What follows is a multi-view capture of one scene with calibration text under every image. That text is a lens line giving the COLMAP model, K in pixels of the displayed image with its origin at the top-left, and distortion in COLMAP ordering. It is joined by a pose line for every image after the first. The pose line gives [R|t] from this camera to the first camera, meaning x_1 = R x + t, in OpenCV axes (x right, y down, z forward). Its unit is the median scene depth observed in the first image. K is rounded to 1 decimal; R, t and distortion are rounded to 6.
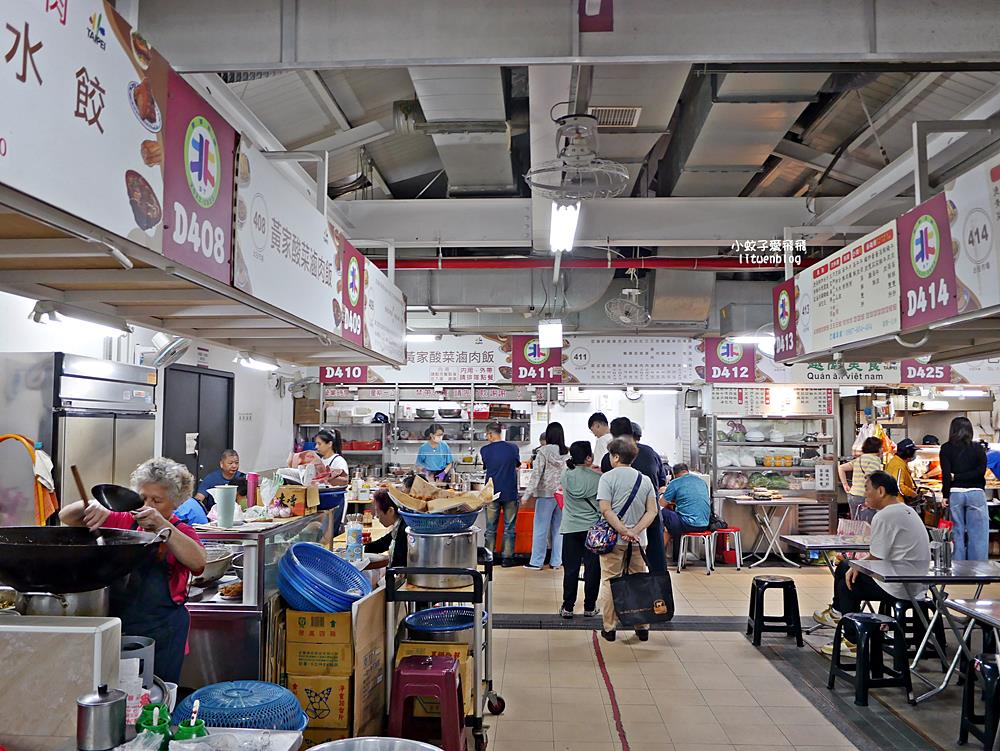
lens RADIAL K [[866.7, 0, 498.0], [0, 866.7, 369.8], [0, 0, 1]] dist [-0.067707, 0.028720]
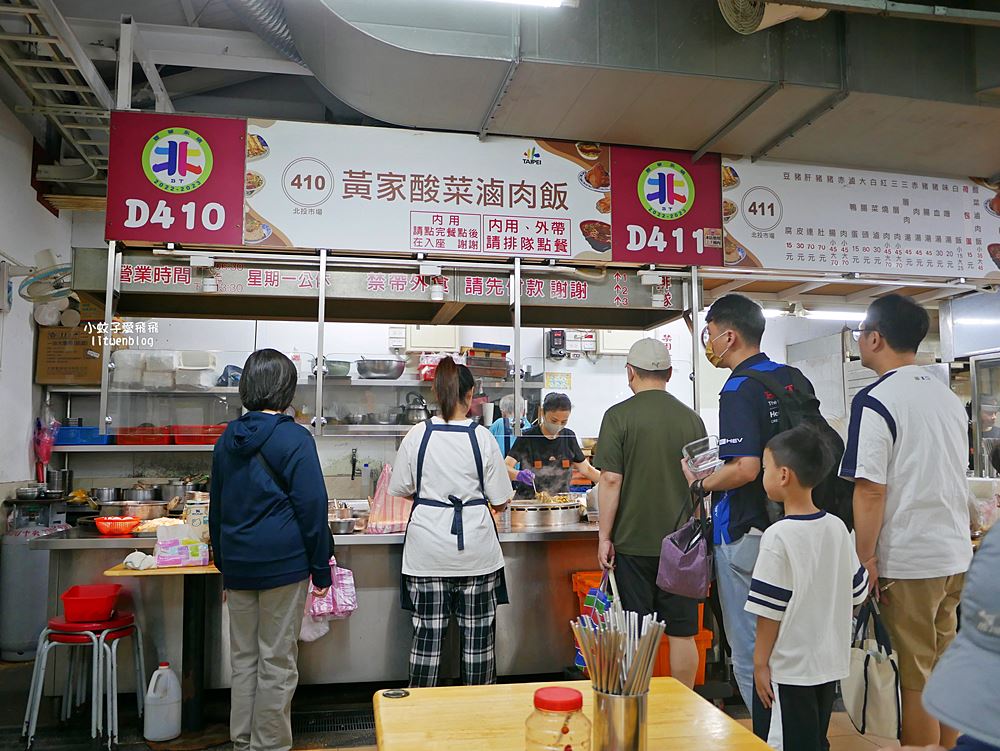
lens RADIAL K [[866.7, 0, 498.0], [0, 866.7, 369.8], [0, 0, 1]] dist [-0.067707, 0.028720]
pose [[0.969729, 0.017518, 0.243554, -0.134406], [-0.008941, 0.999302, -0.036277, 0.081501], [-0.244019, 0.033001, 0.969209, 0.619310]]
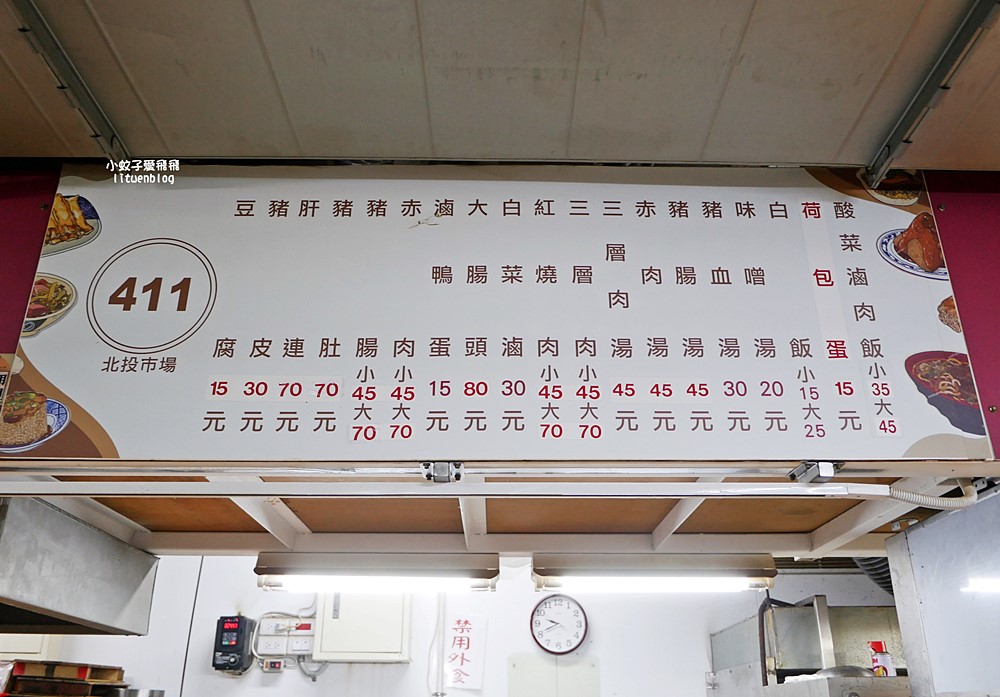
lens RADIAL K [[825.7, 0, 500.0], [0, 825.7, 348.5], [0, 0, 1]] dist [-0.047173, 0.001000]
pose [[0.998048, 0.021259, 0.058715, 0.148095], [0.000223, 0.939047, -0.343789, 0.043783], [-0.062445, 0.343131, 0.937210, 0.862051]]
